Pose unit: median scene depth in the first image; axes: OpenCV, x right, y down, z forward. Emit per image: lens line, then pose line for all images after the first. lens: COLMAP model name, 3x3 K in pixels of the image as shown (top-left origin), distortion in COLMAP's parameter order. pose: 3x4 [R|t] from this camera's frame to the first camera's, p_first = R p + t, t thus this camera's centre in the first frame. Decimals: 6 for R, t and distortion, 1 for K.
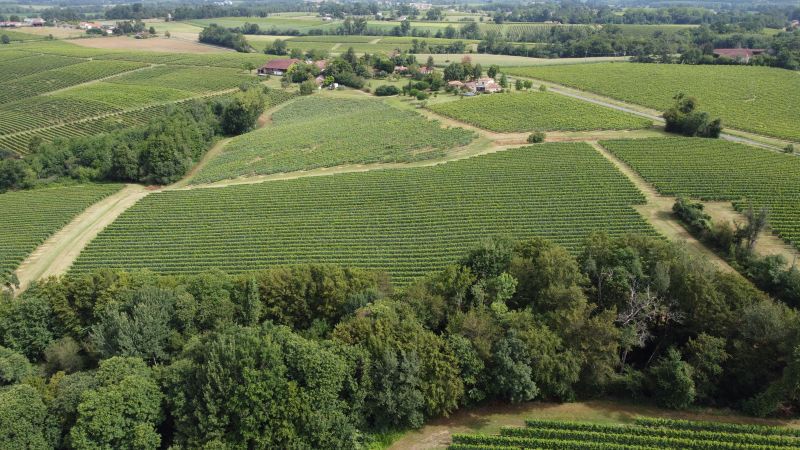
lens RADIAL K [[607.9, 0, 396.8], [0, 607.9, 227.4], [0, 0, 1]] dist [0.001257, -0.005213]
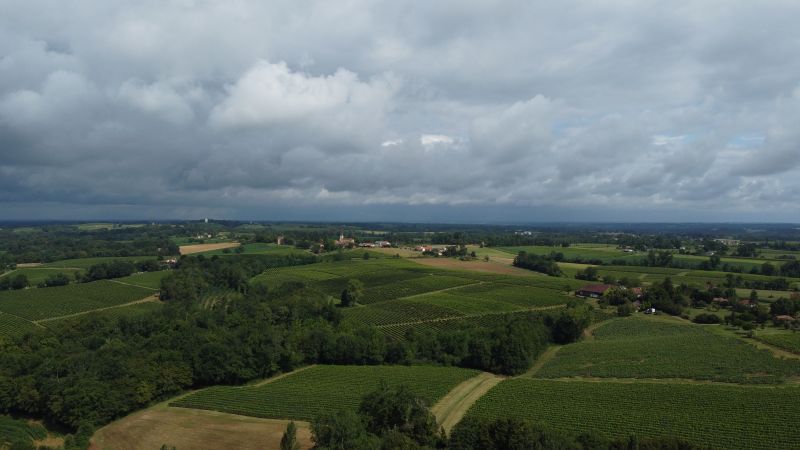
lens RADIAL K [[607.9, 0, 398.2], [0, 607.9, 226.9], [0, 0, 1]] dist [0.001257, -0.005213]
pose [[0.898449, 0.022579, -0.438497, -0.037109], [-0.177442, 0.932165, -0.315568, 0.047426], [0.401626, 0.361329, 0.841509, -0.136458]]
